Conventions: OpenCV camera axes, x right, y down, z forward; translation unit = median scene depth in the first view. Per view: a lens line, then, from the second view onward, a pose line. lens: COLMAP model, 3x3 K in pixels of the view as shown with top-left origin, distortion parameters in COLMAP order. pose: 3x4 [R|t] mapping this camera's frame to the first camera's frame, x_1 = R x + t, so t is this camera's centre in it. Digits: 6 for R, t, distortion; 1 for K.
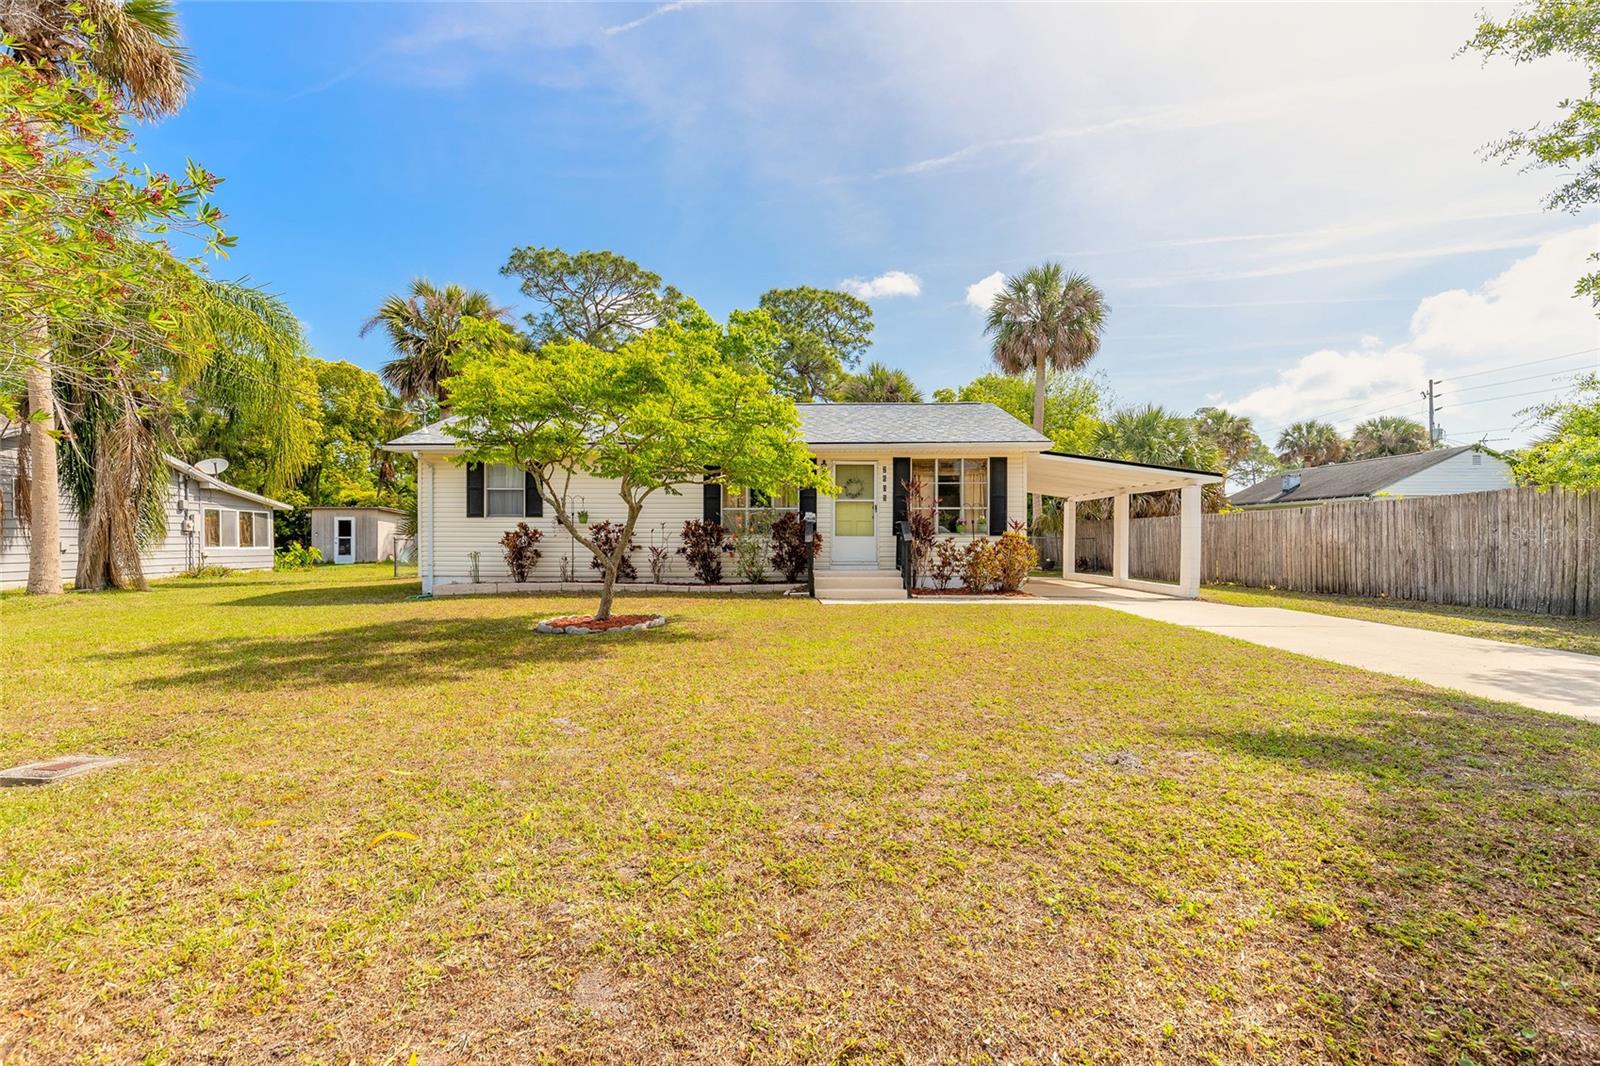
lens RADIAL K [[718.9, 0, 799.4], [0, 718.9, 542.0], [0, 0, 1]] dist [0.006511, -0.000797]
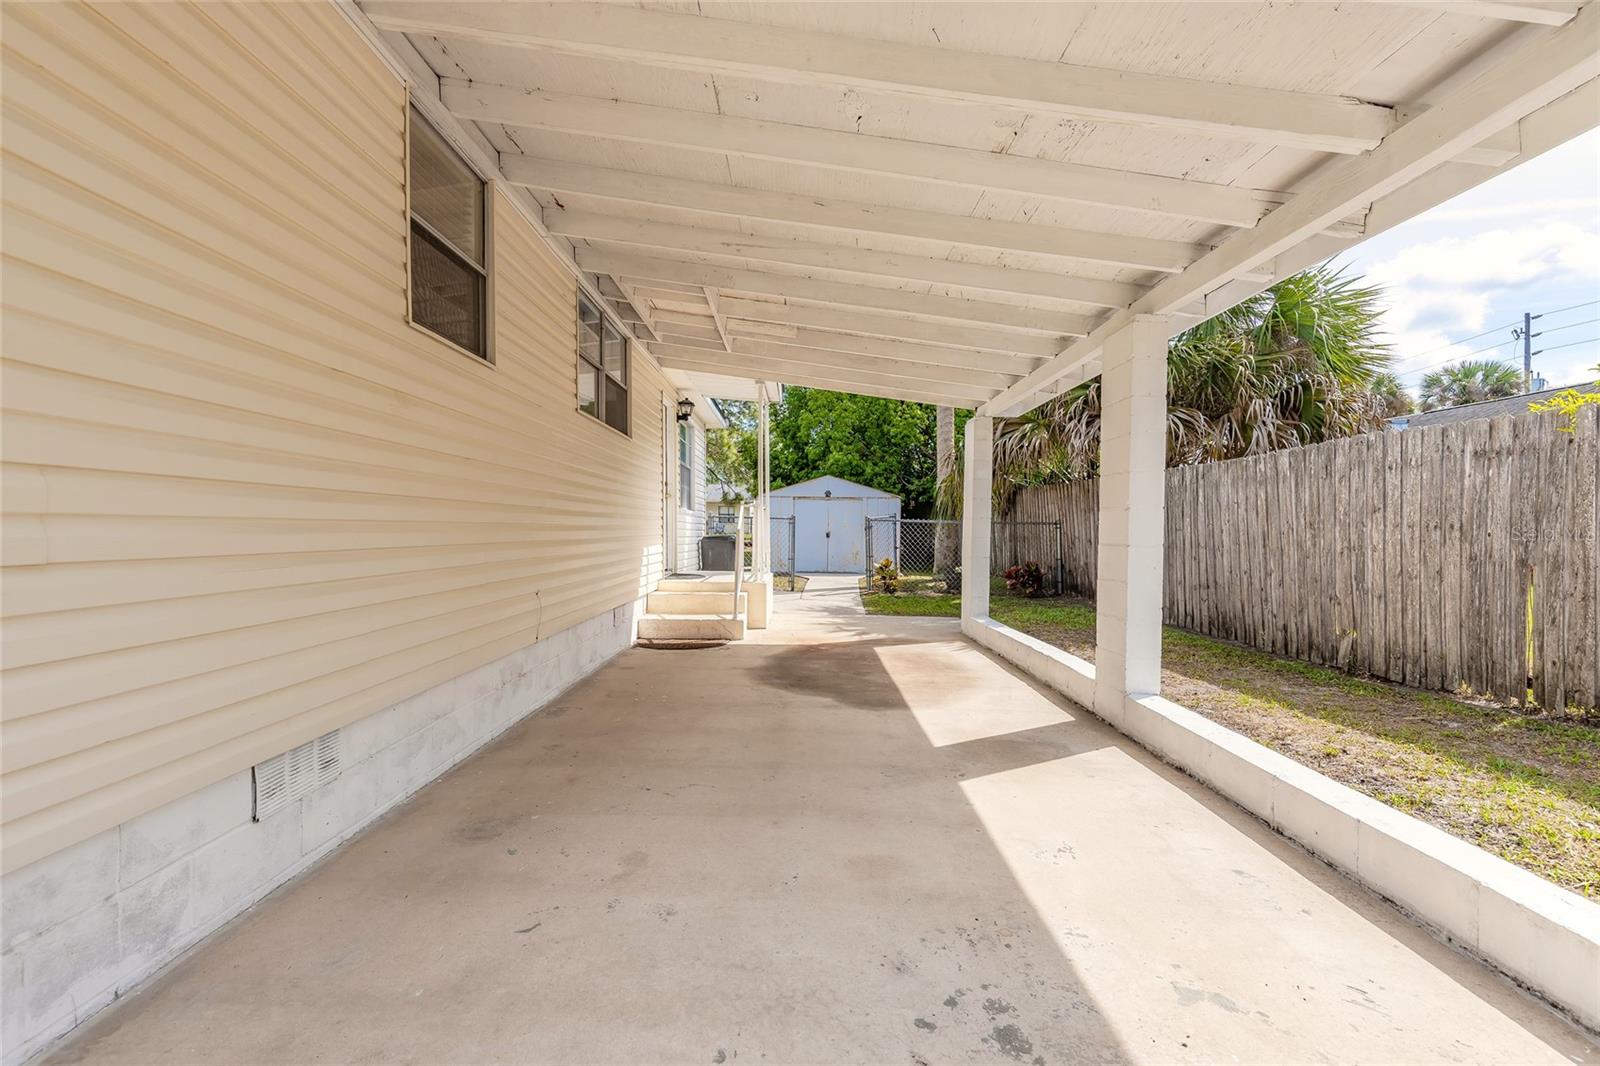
lens RADIAL K [[718.9, 0, 797.6], [0, 718.9, 536.2], [0, 0, 1]] dist [0.006511, -0.000797]
pose [[0.999941, -0.000485, 0.010825, 0.417434], [0.000421, 0.999982, 0.005965, 0.000576], [-0.010827, -0.005960, 0.999924, 0.949210]]
